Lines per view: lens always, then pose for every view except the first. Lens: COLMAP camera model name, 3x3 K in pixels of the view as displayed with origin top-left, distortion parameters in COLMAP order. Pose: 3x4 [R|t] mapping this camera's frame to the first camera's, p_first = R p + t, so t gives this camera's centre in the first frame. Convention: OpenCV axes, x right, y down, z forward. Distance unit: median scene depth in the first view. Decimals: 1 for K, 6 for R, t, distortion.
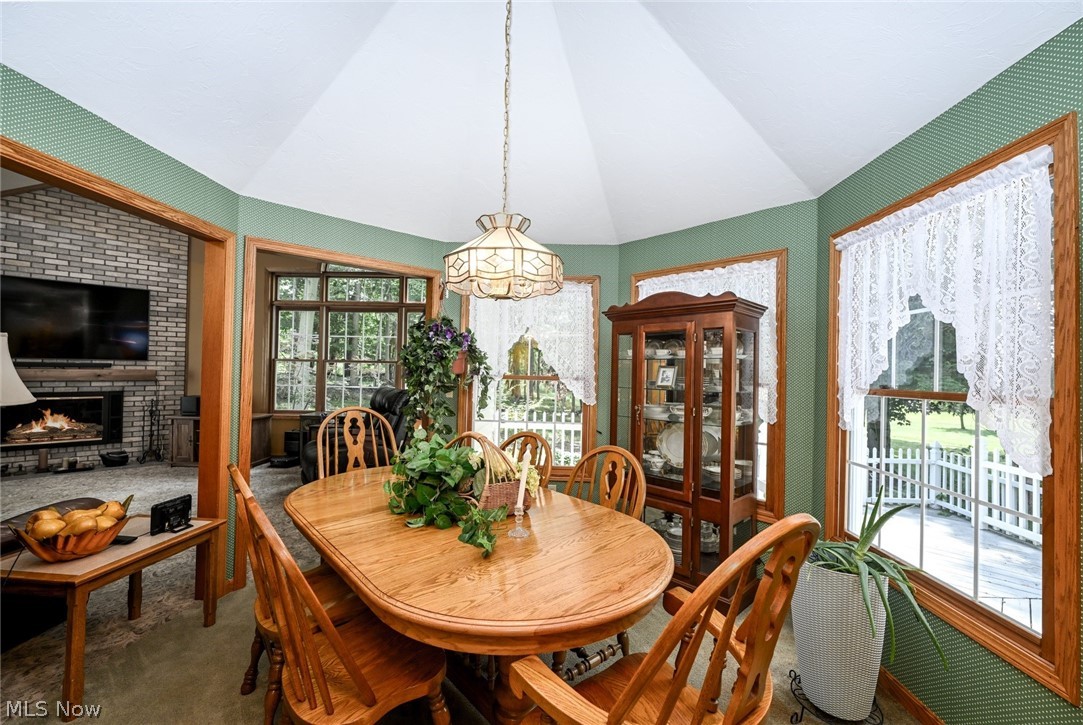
lens RADIAL K [[431.1, 0, 538.7], [0, 431.1, 364.8], [0, 0, 1]] dist [-0.003356, 0.000143]
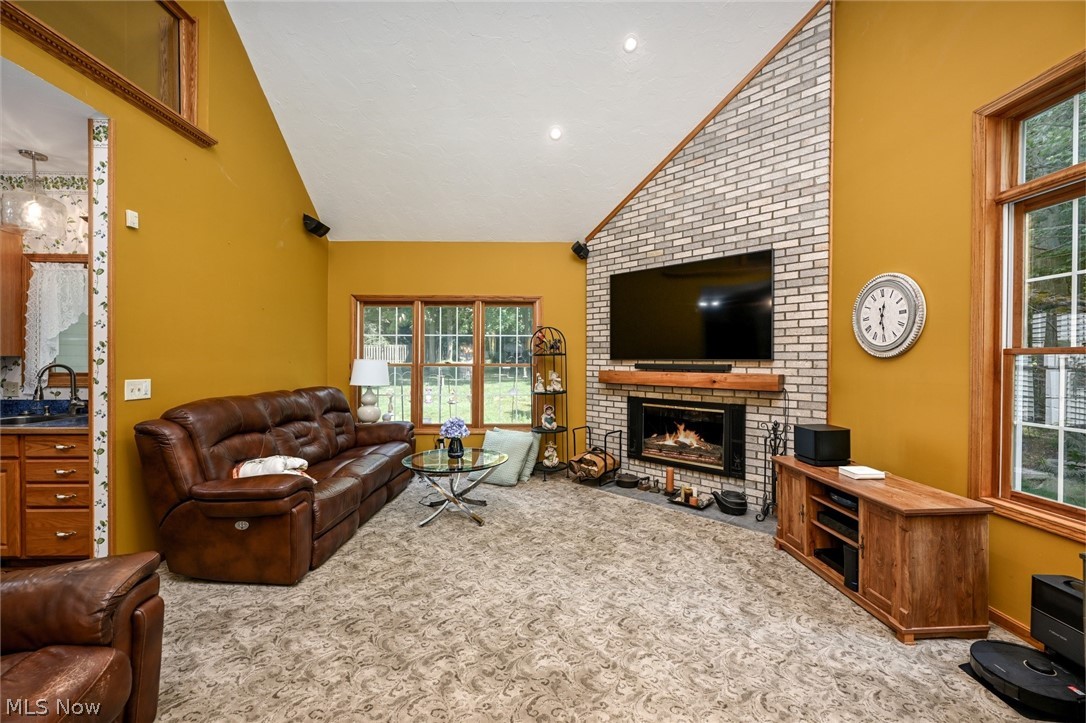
lens RADIAL K [[432.3, 0, 539.9], [0, 432.3, 363.6], [0, 0, 1]] dist [-0.003356, 0.000143]
pose [[0.044981, -0.010749, -0.998930, -0.291603], [0.002087, 0.999941, -0.010666, 0.001868], [0.998986, -0.001605, 0.045000, 0.641231]]
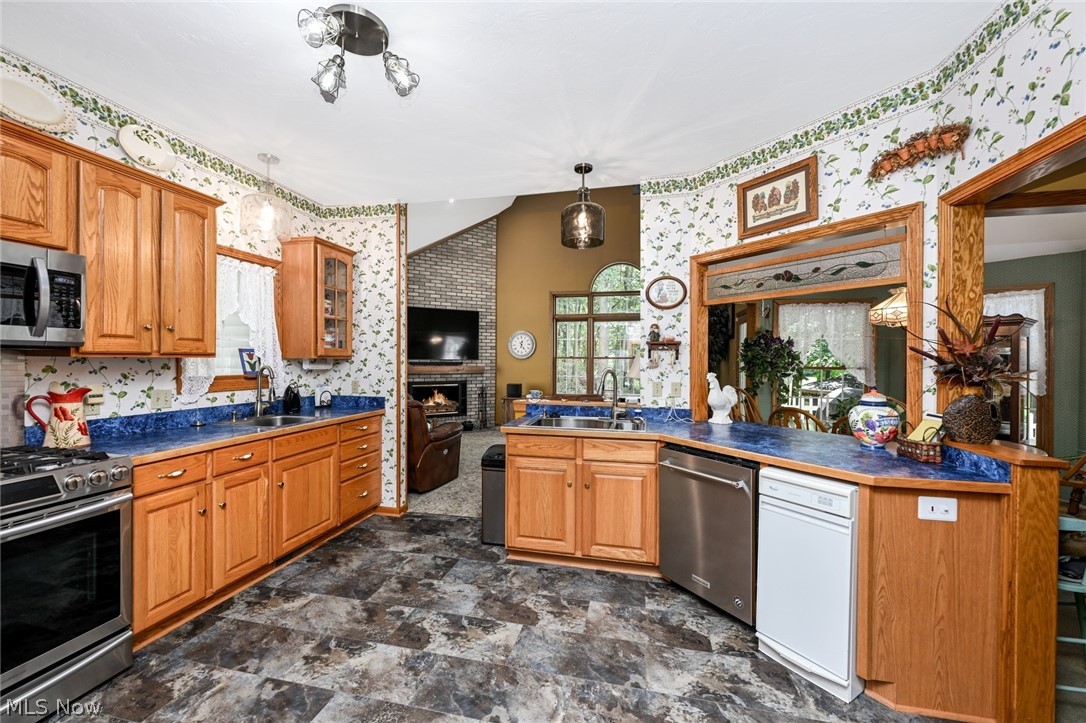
lens RADIAL K [[432.3, 0, 541.0], [0, 432.3, 363.4], [0, 0, 1]] dist [-0.003356, 0.000143]
pose [[0.977849, -0.011147, -0.209013, -0.403280], [0.013580, 0.999856, 0.010209, -0.008830], [0.208869, -0.012822, 0.977859, -0.402297]]
